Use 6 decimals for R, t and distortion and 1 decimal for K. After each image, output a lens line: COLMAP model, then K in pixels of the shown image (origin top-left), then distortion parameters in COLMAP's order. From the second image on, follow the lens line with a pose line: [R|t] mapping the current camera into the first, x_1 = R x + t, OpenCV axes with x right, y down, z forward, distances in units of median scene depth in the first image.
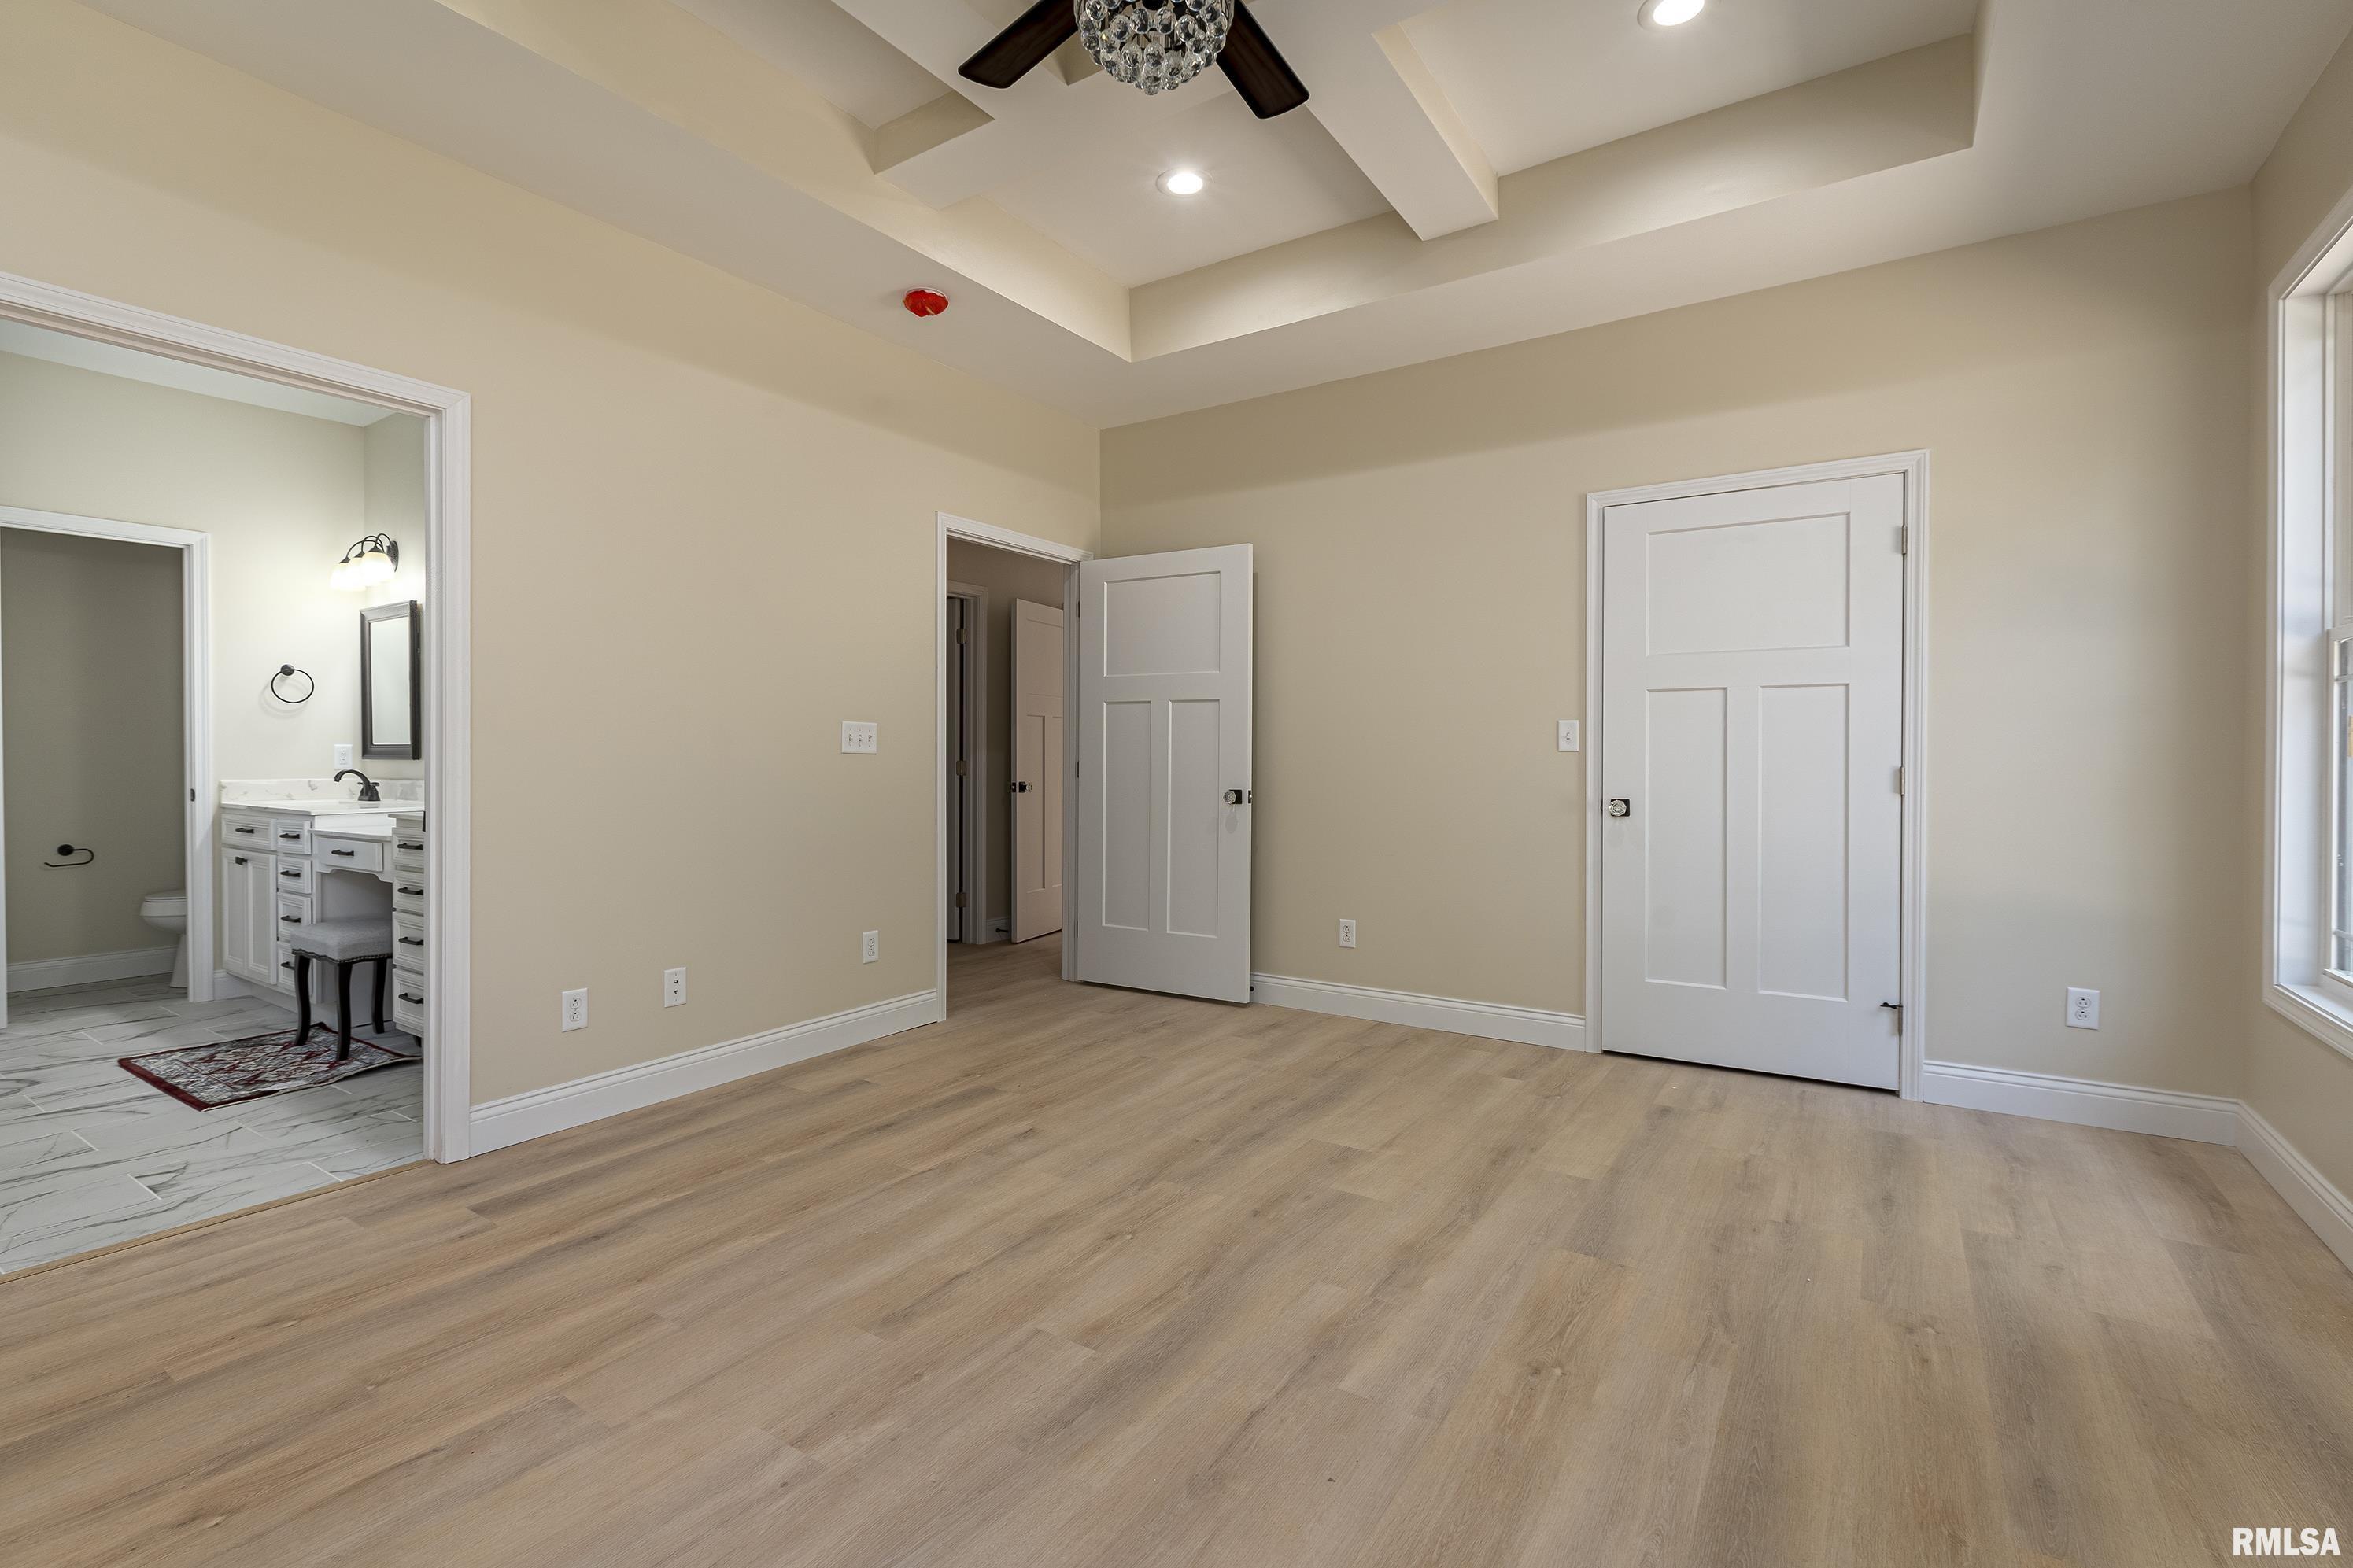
lens RADIAL K [[1075.6, 0, 1172.3], [0, 1075.6, 778.7], [0, 0, 1]] dist [-0.003237, 0.000134]
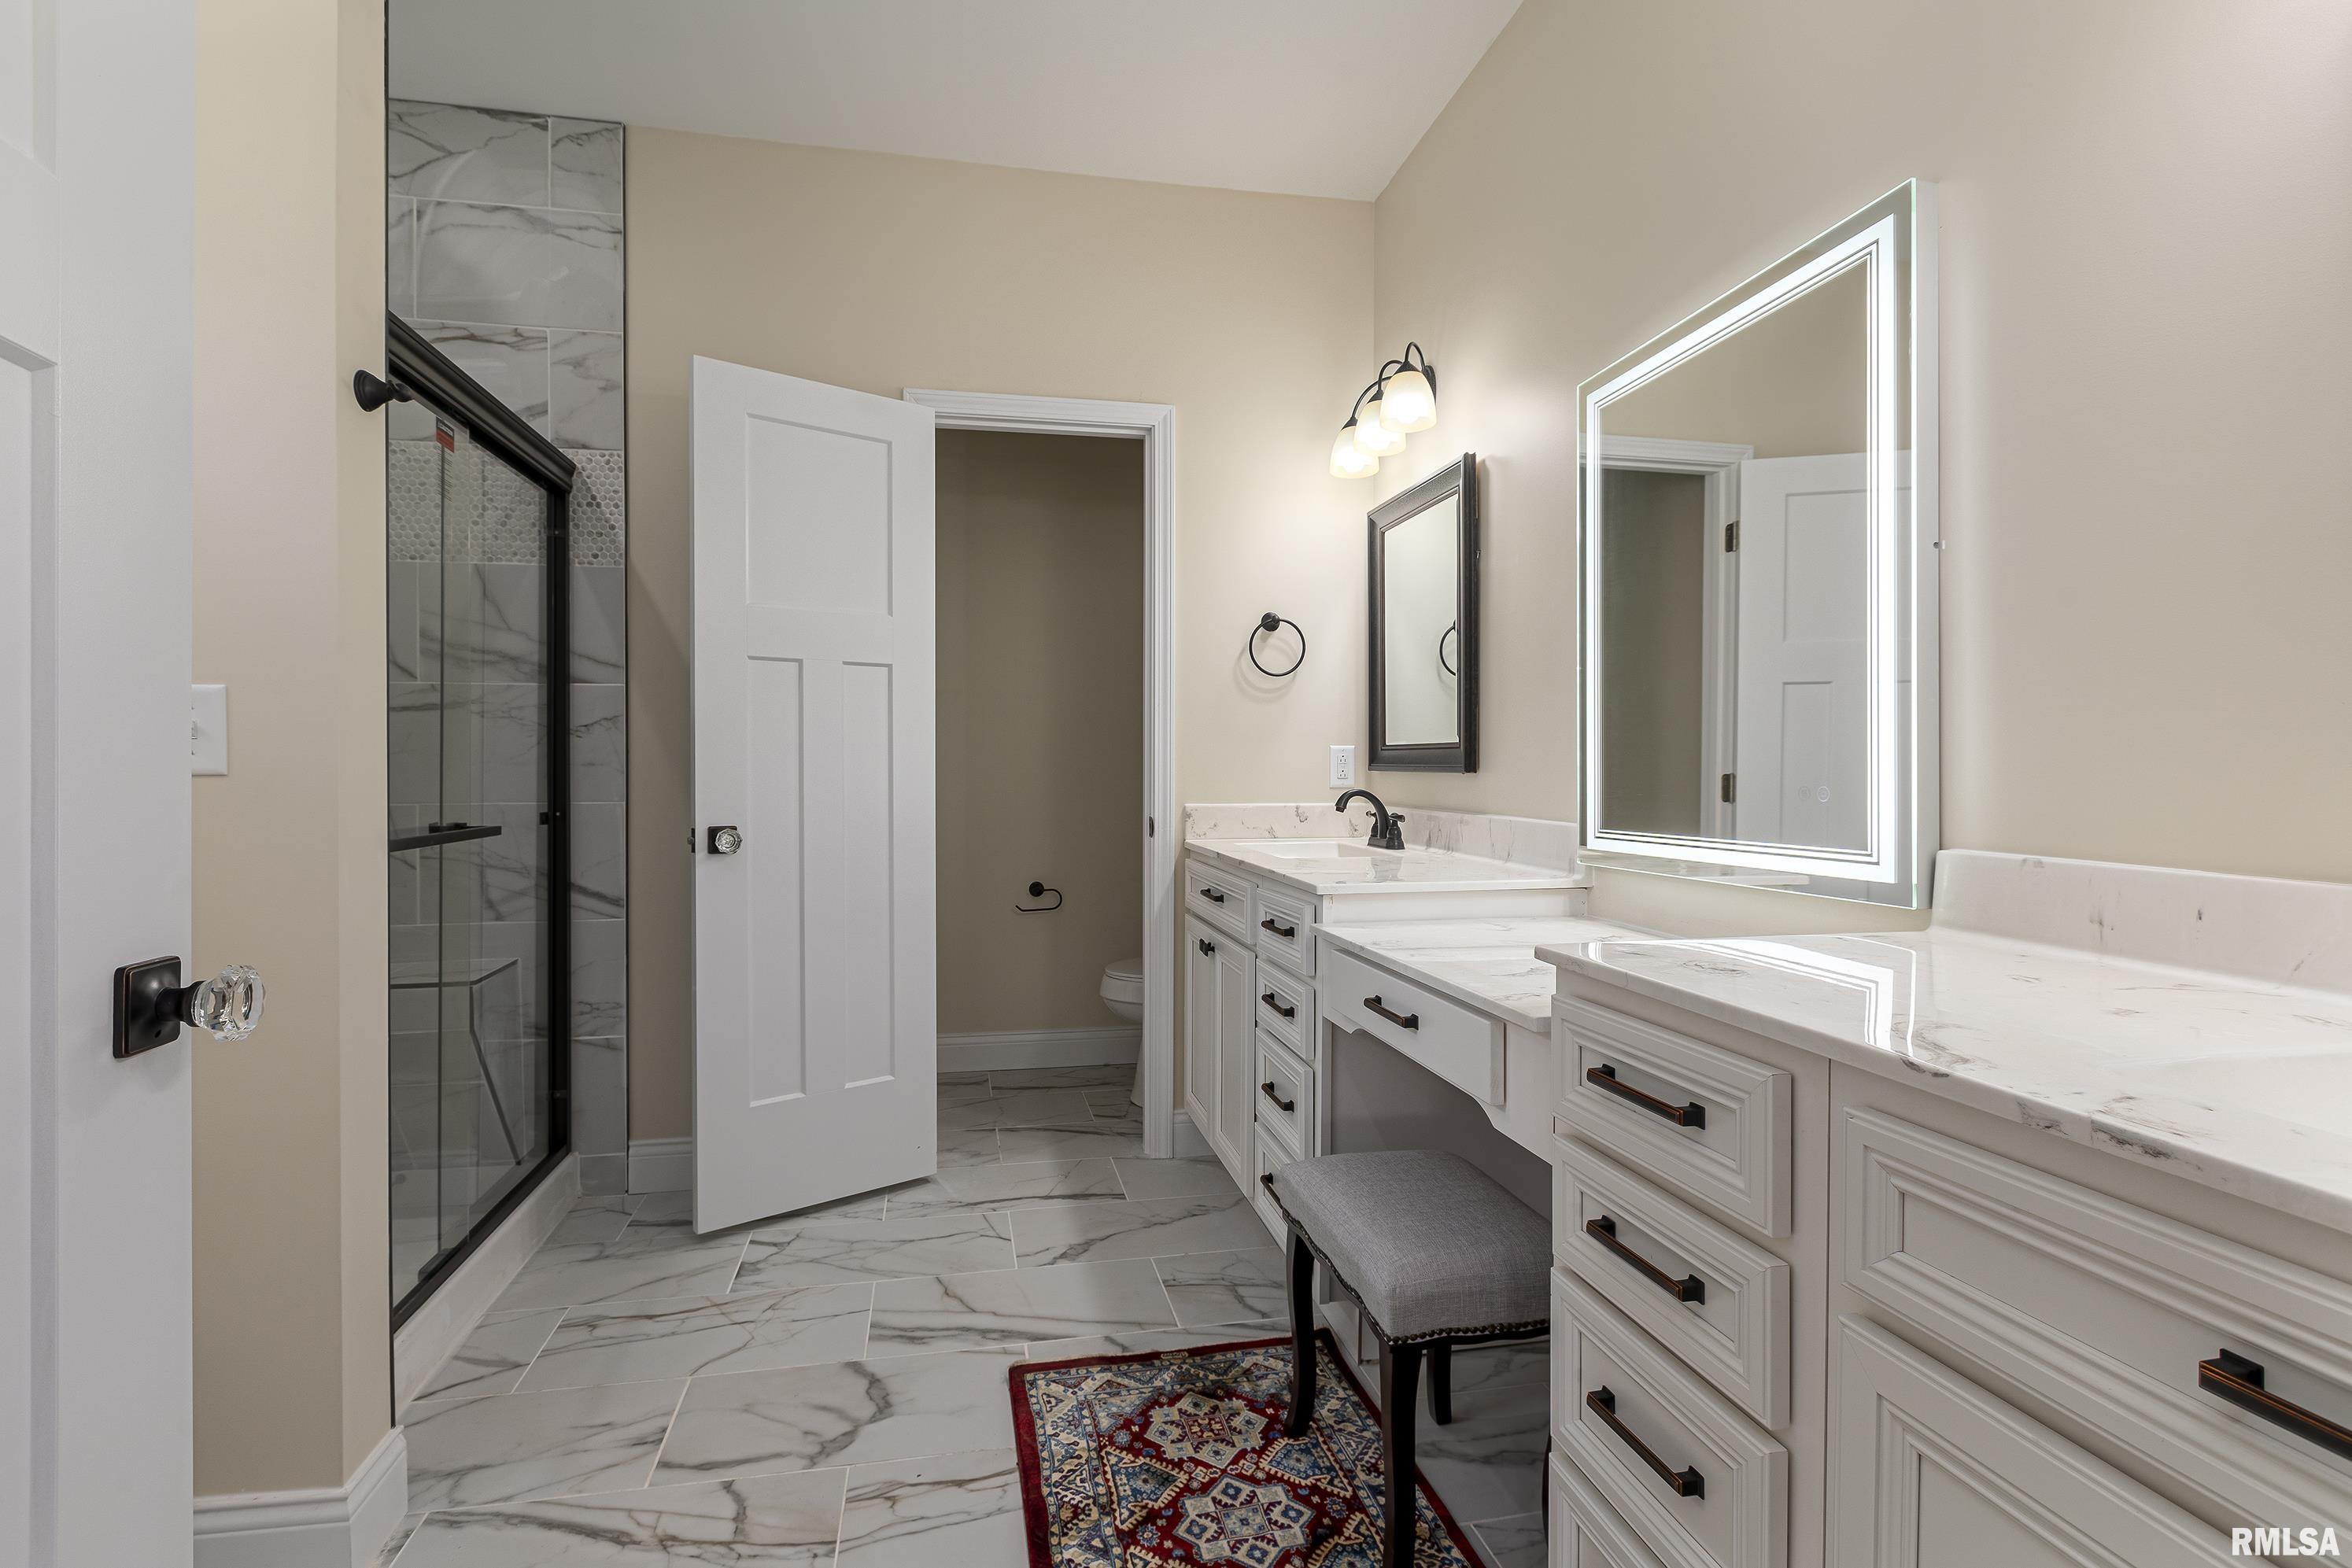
lens RADIAL K [[1075.2, 0, 1162.9], [0, 1075.2, 775.0], [0, 0, 1]] dist [-0.003237, 0.000134]
pose [[0.715876, 0.005402, -0.698207, -0.456508], [-0.010877, 0.999935, -0.003415, -0.013324], [0.698143, 0.010039, 0.715888, 0.539785]]
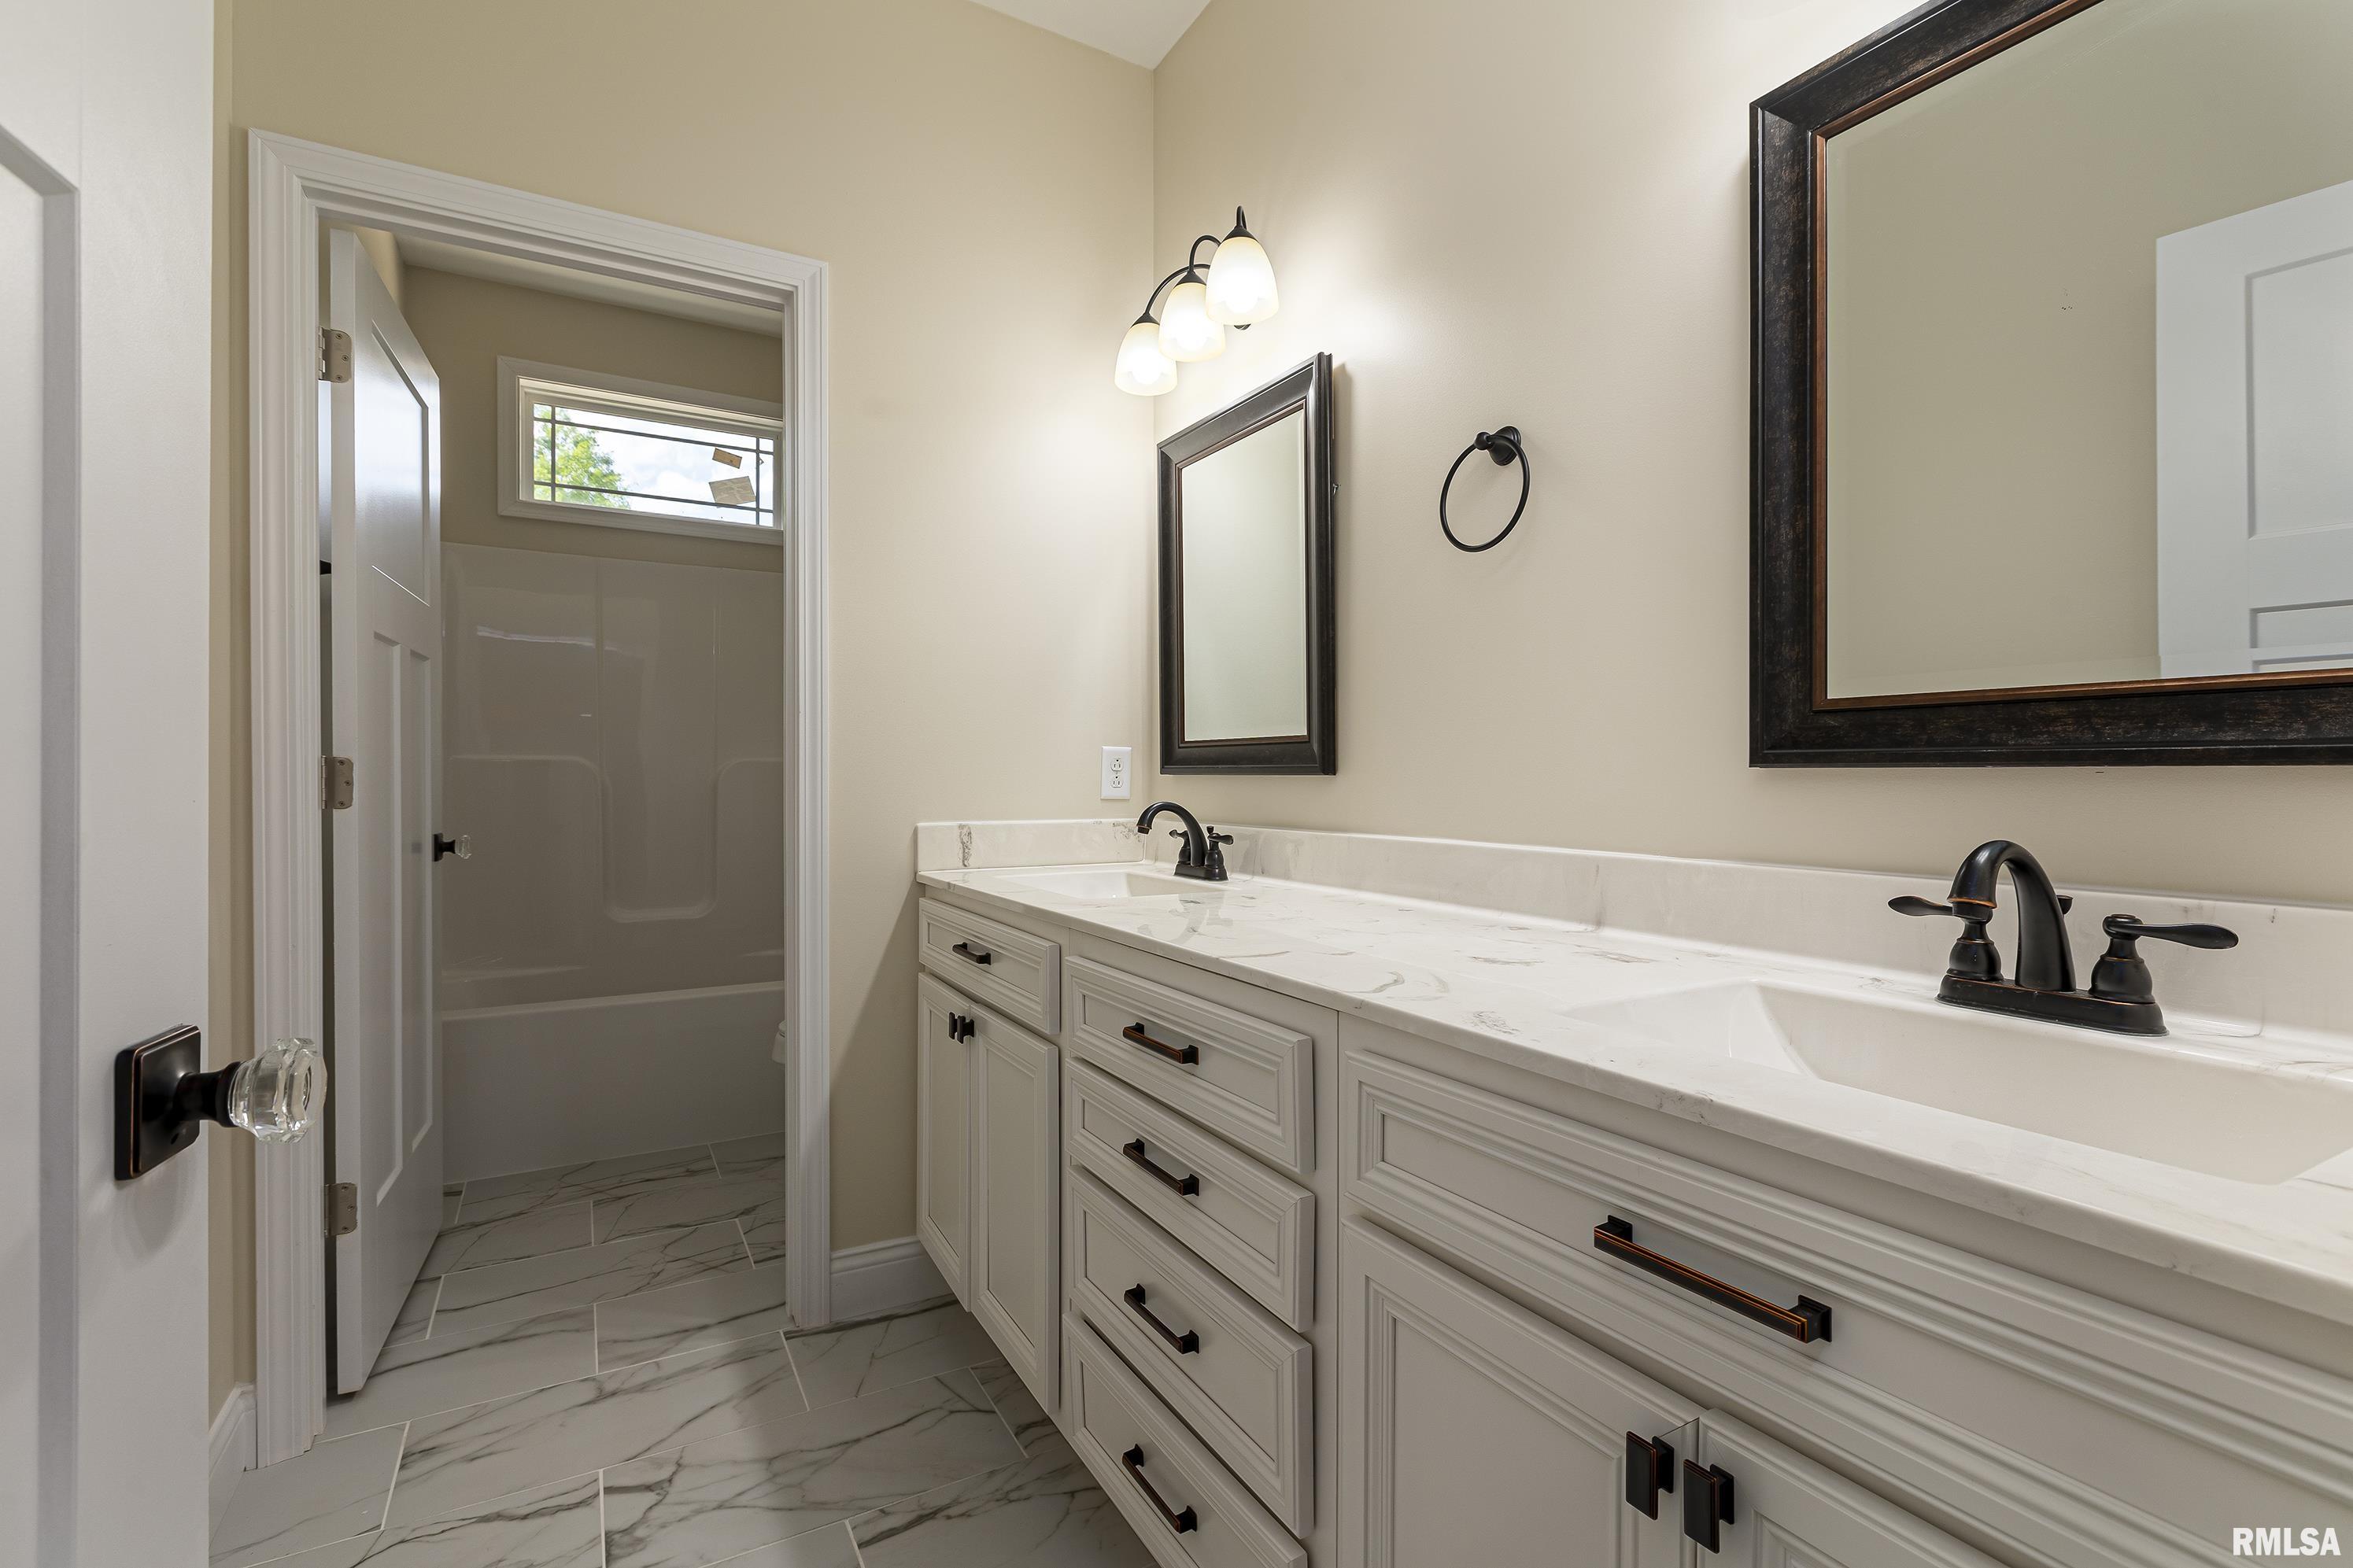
lens RADIAL K [[1075.6, 0, 1130.0], [0, 1075.6, 770.1], [0, 0, 1]] dist [-0.003237, 0.000134]
pose [[0.885953, -0.002172, -0.463770, -0.593625], [-0.010601, 0.999633, -0.024933, -0.010142], [0.463654, 0.027006, 0.885605, 0.636539]]
